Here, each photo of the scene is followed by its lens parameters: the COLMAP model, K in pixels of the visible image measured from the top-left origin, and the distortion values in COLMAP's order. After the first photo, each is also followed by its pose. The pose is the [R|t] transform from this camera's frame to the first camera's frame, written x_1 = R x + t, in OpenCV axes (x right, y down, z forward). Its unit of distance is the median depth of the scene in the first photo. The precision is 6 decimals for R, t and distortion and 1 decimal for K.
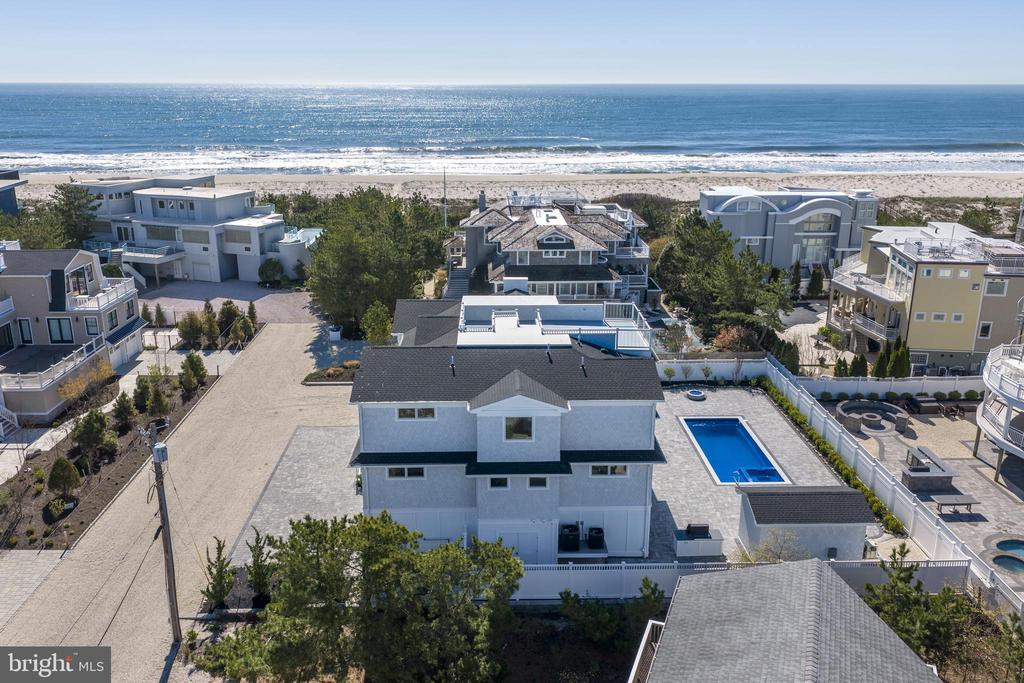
lens RADIAL K [[857.7, 0, 512.0], [0, 857.7, 341.5], [0, 0, 1]] dist [-0.002216, -0.003299]
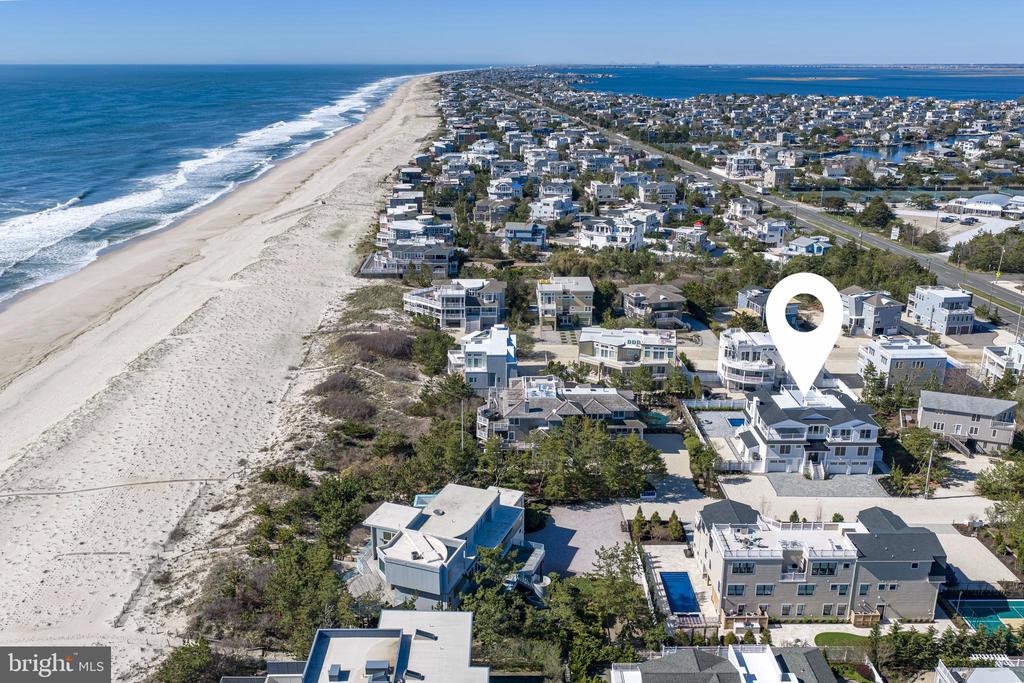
lens RADIAL K [[853.8, 0, 512.0], [0, 853.8, 341.5], [0, 0, 1]] dist [0.015904, -0.010504]
pose [[0.015872, -0.307376, 0.951456, -2.073243], [0.289598, 0.912202, 0.289863, -1.027203], [-0.957017, 0.270939, 0.103494, 1.208900]]
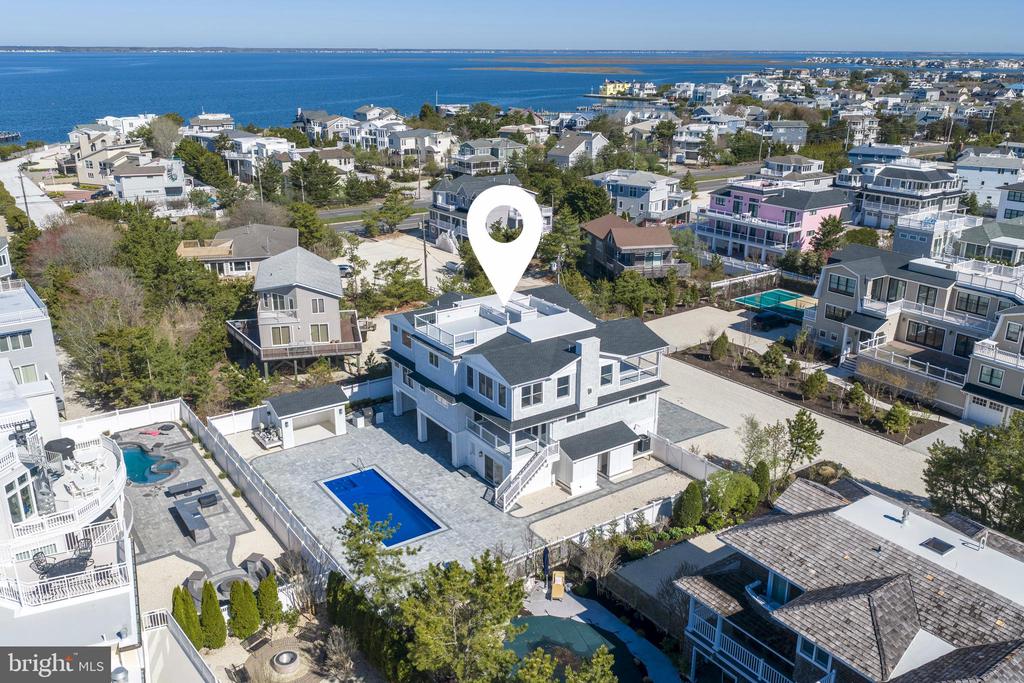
lens RADIAL K [[849.9, 0, 512.0], [0, 849.9, 341.5], [0, 0, 1]] dist [0.013374, -0.016125]
pose [[-0.838638, 0.174055, -0.516130, 0.520271], [-0.161081, 0.825934, 0.540264, -0.524212], [0.520325, 0.536225, -0.664623, 1.414964]]
